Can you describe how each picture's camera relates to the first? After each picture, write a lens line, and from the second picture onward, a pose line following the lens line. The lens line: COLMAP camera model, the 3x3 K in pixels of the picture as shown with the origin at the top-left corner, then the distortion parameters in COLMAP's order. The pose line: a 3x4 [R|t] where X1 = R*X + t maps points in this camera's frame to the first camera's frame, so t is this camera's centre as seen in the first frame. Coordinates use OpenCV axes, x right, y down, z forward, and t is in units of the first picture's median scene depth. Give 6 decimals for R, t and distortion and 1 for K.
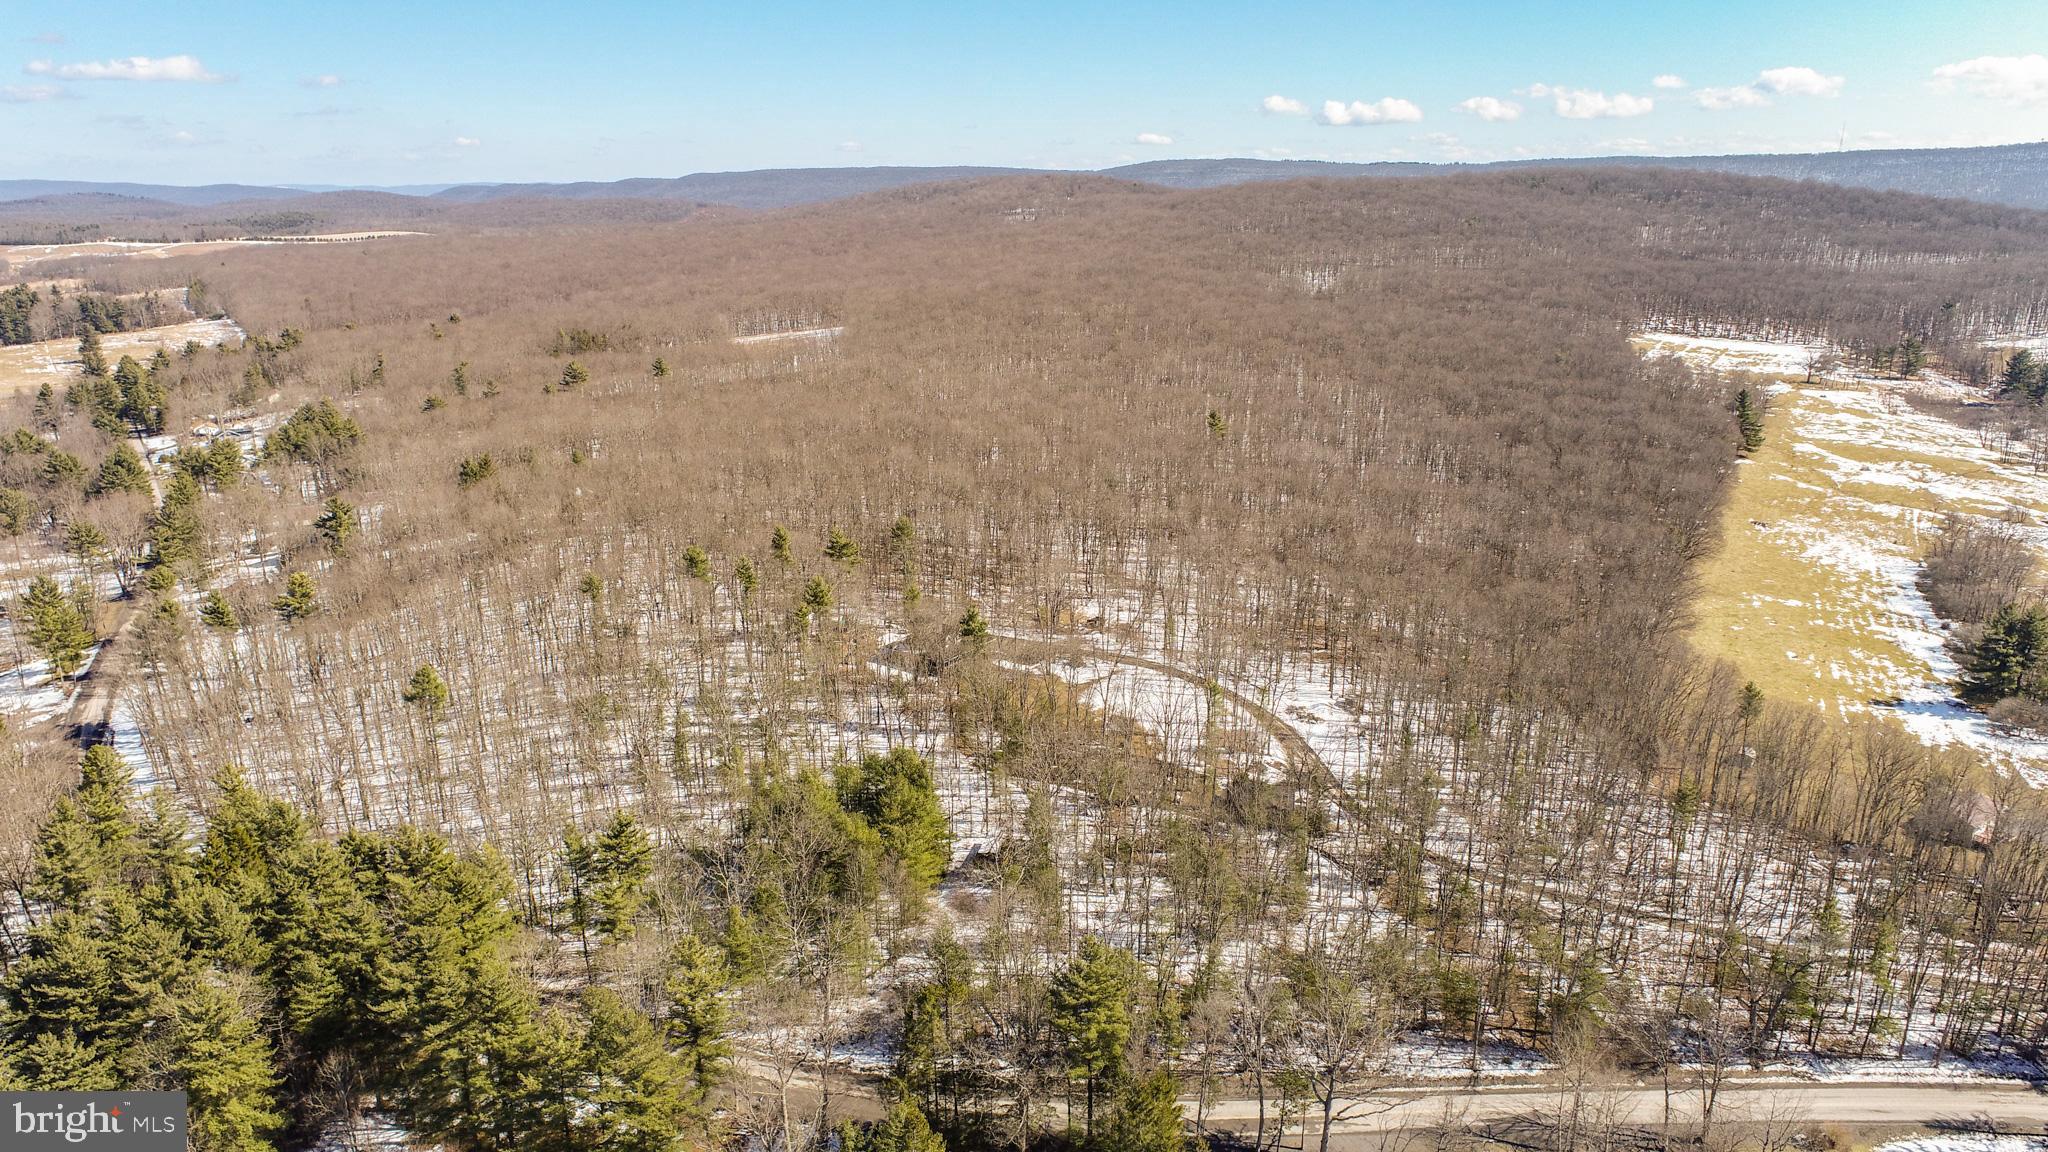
lens RADIAL K [[1377.5, 0, 1024.0], [0, 1377.5, 576.0], [0, 0, 1]] dist [-0.017755, 0.008452]
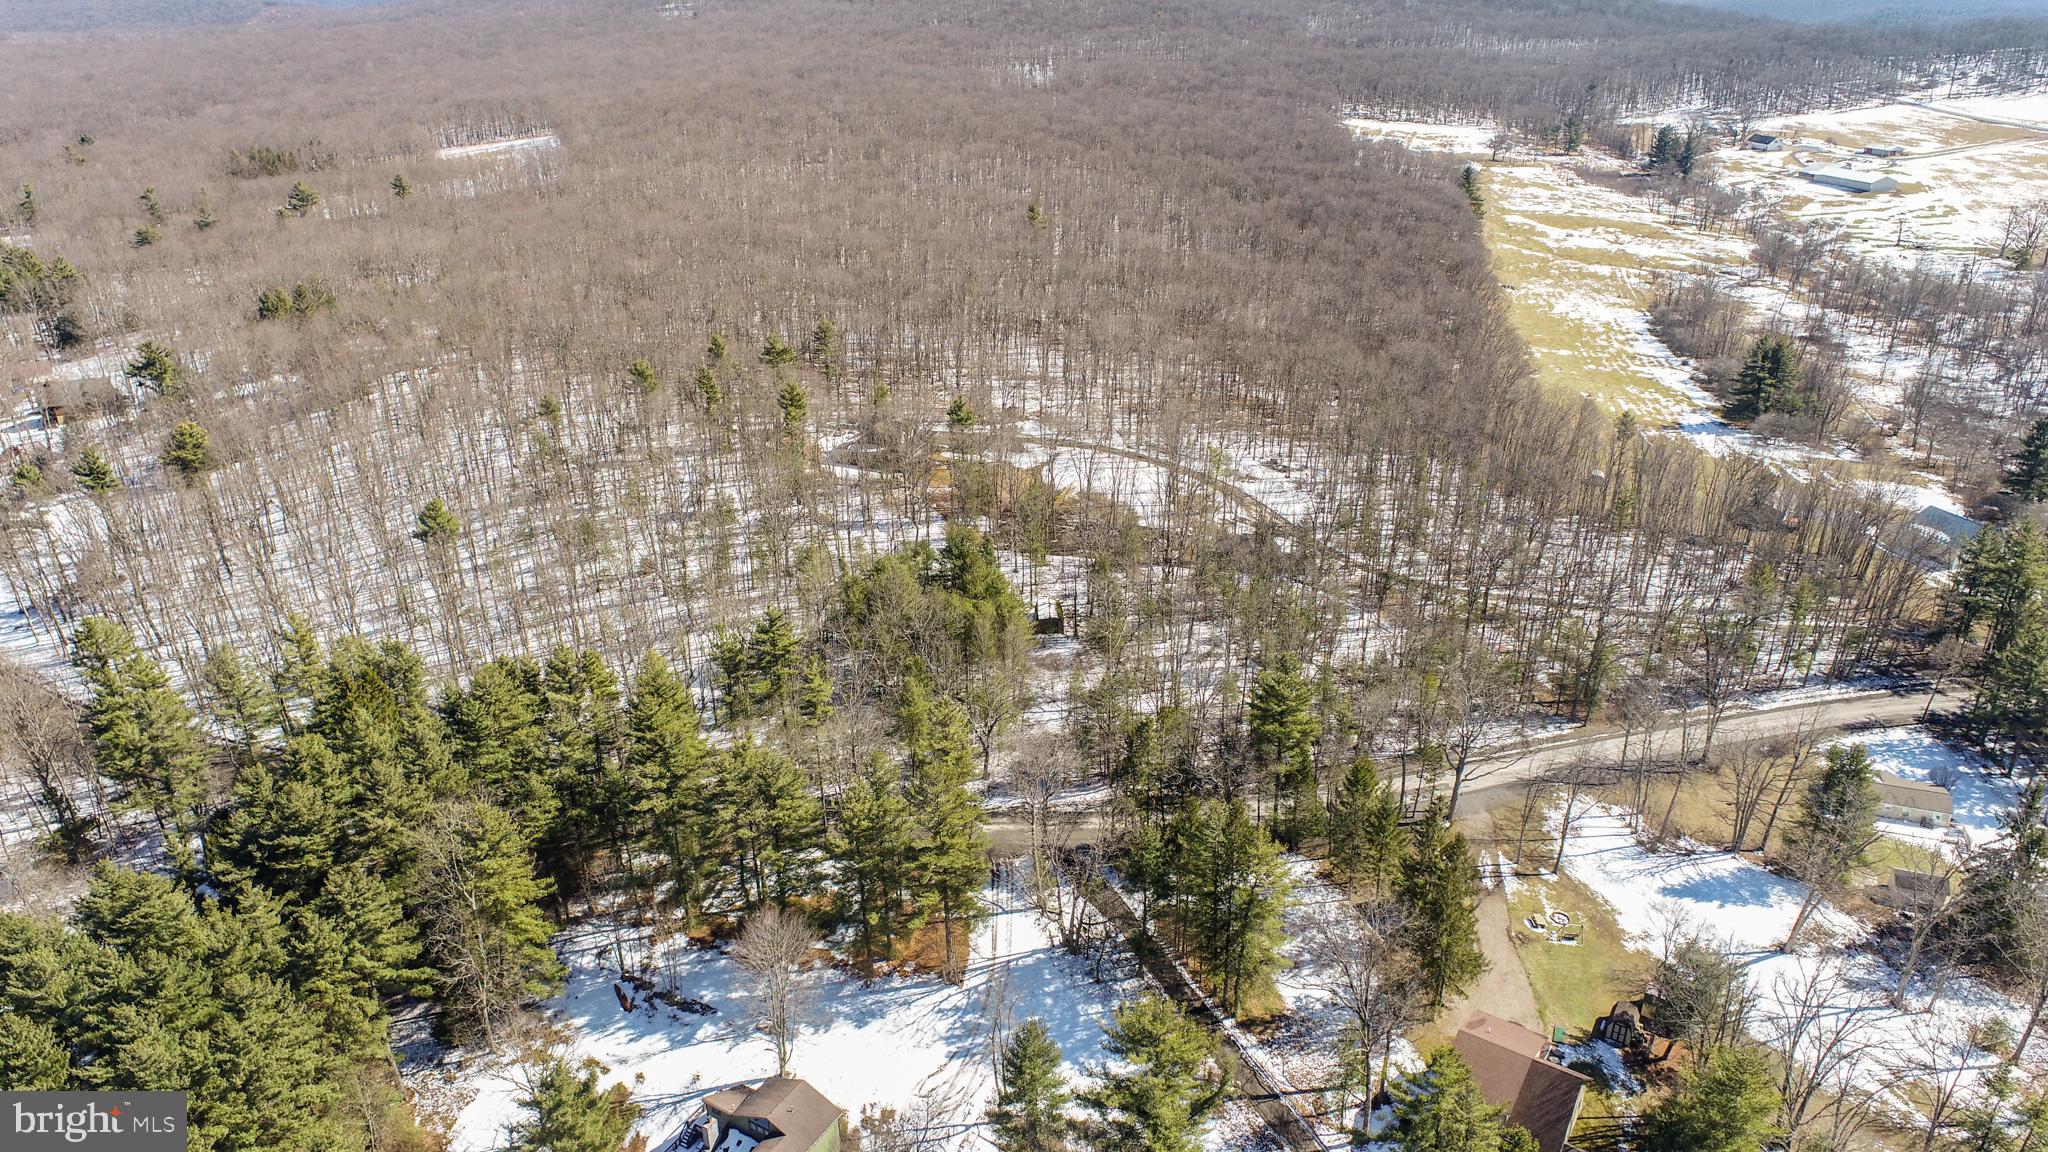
lens RADIAL K [[1377.5, 0, 1024.0], [0, 1377.5, 576.0], [0, 0, 1]] dist [-0.017755, 0.008452]
pose [[0.965182, -0.105515, 0.239353, -0.152719], [0.072500, 0.987094, 0.142788, 0.006588], [-0.251330, -0.120463, 0.960376, -0.014446]]
